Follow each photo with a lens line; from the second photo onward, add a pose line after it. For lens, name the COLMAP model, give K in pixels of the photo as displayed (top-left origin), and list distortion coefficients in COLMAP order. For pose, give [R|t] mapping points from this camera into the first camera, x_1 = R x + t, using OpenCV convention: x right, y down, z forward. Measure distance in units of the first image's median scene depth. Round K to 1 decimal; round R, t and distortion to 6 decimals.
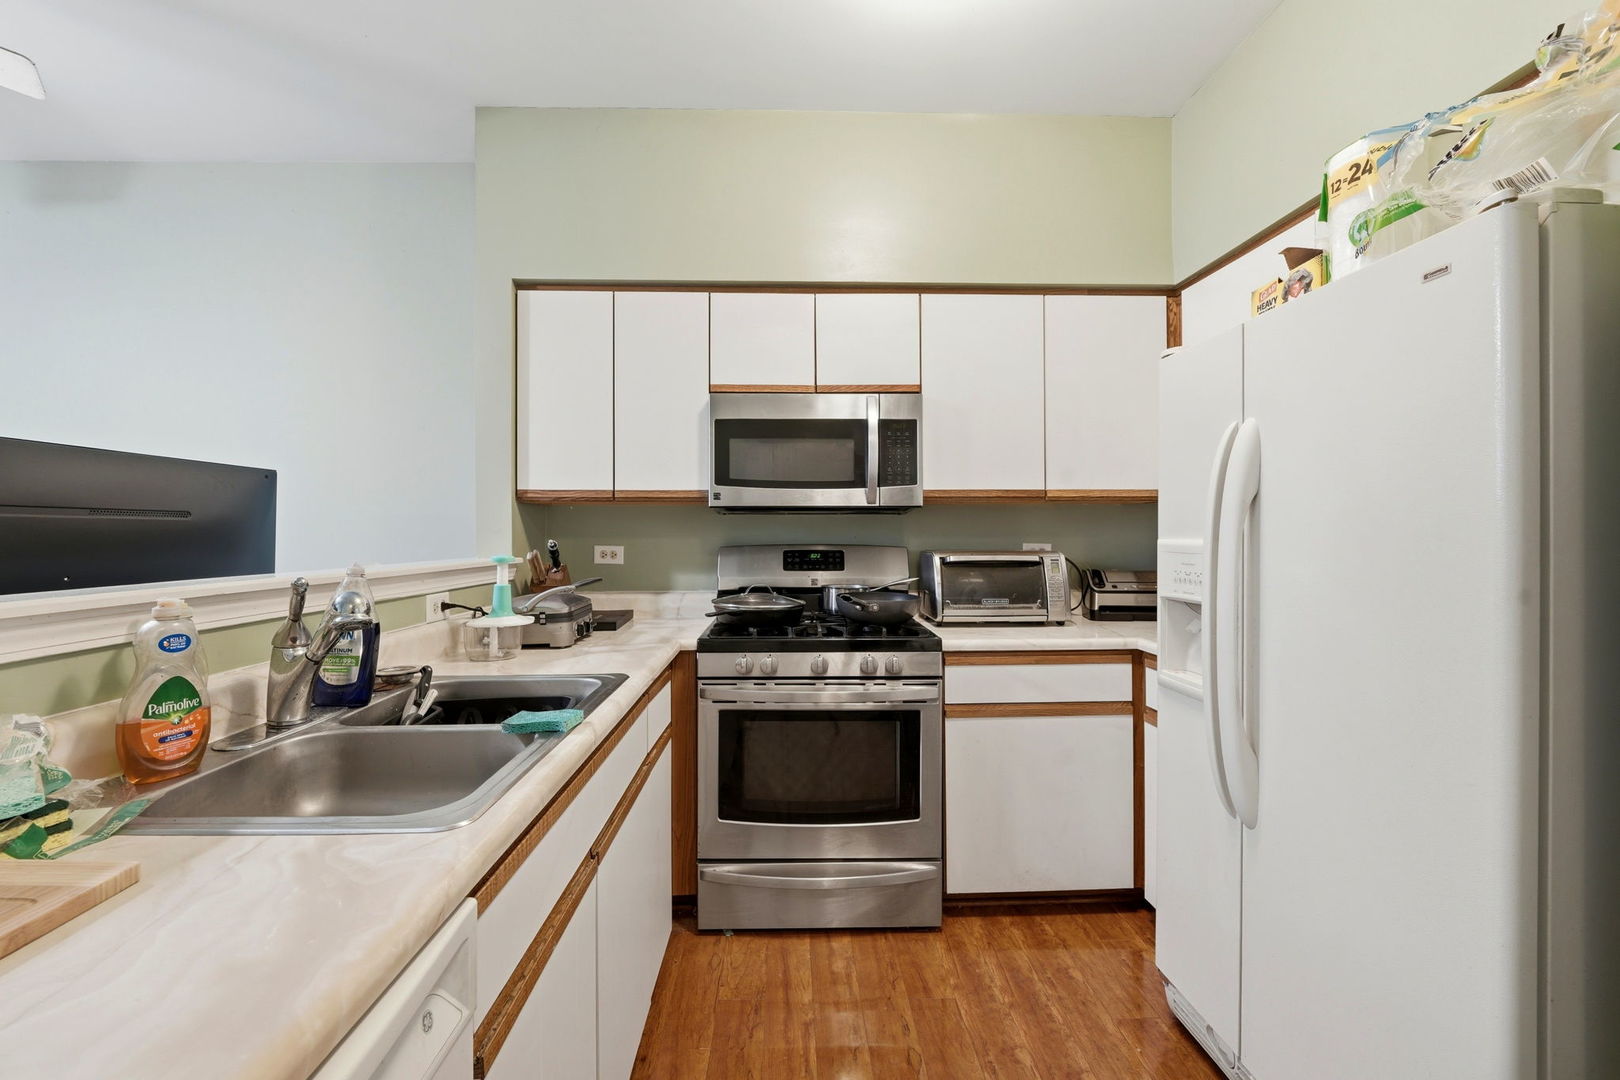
lens RADIAL K [[677.8, 0, 794.4], [0, 677.8, 528.7], [0, 0, 1]] dist [-0.010119, -0.000026]
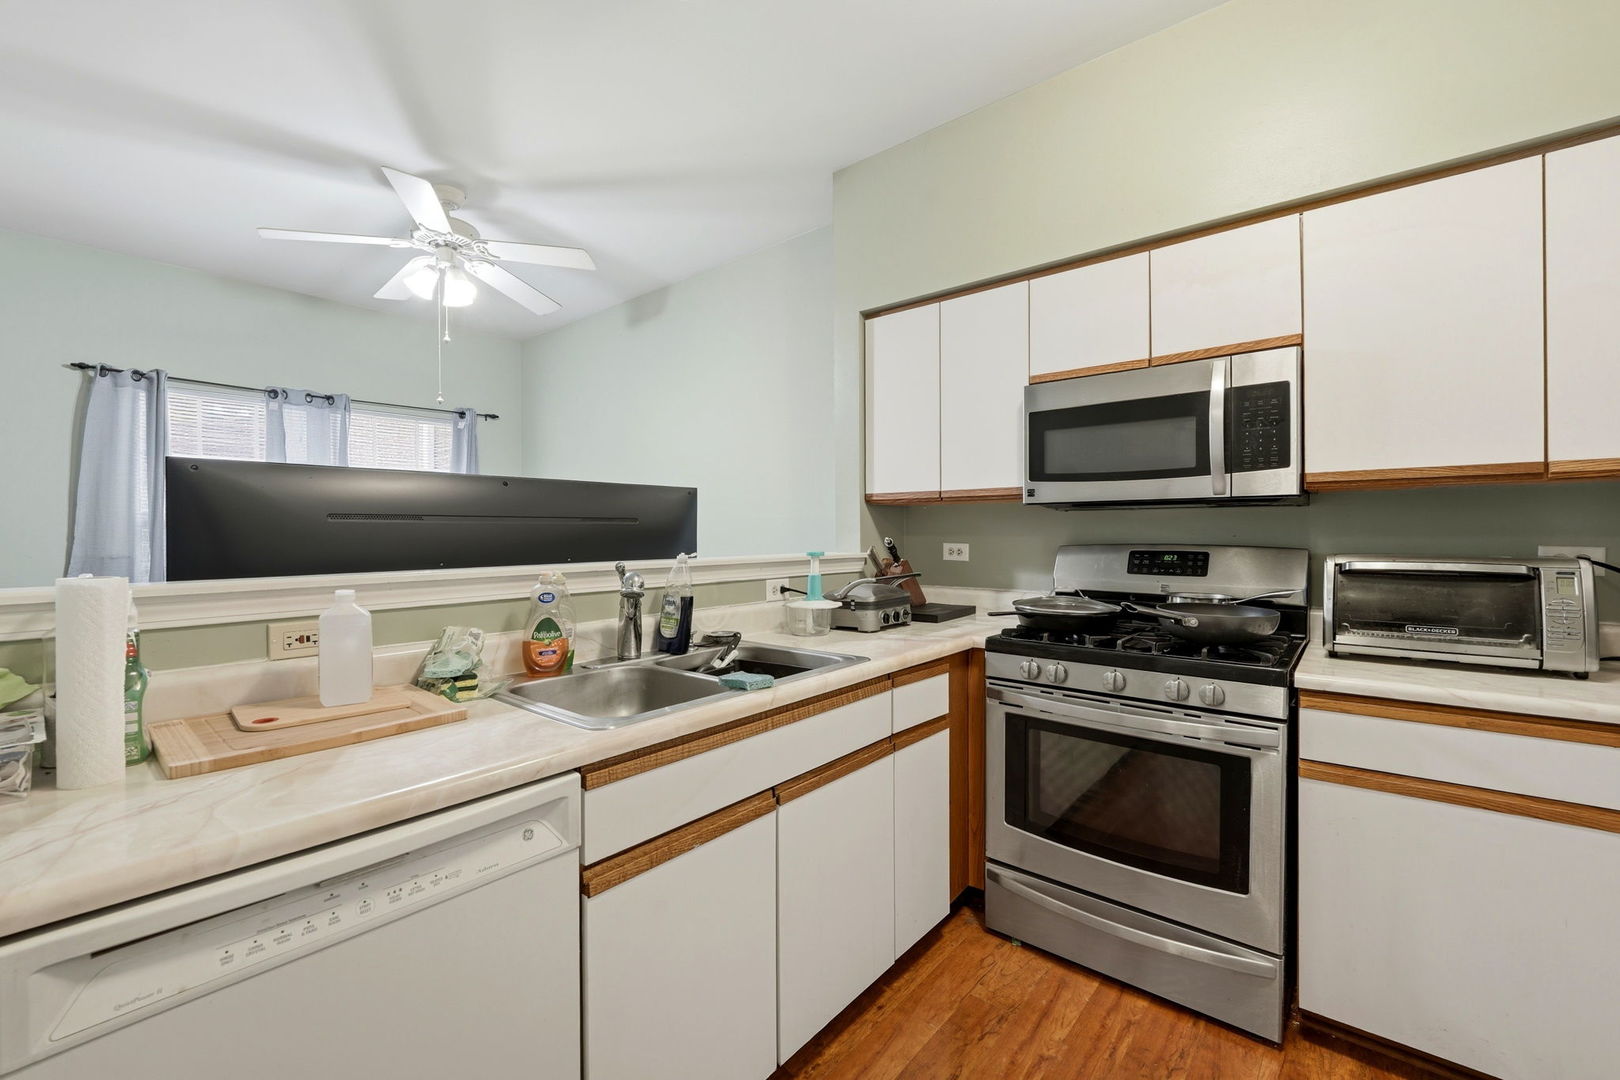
lens RADIAL K [[684.0, 0, 804.2], [0, 684.0, 535.0], [0, 0, 1]] dist [-0.011454, -0.000553]
pose [[0.737685, 0.002187, -0.675141, 0.328866], [0.007360, 0.999909, 0.011282, -0.001520], [0.675105, -0.013291, 0.737602, 0.075837]]
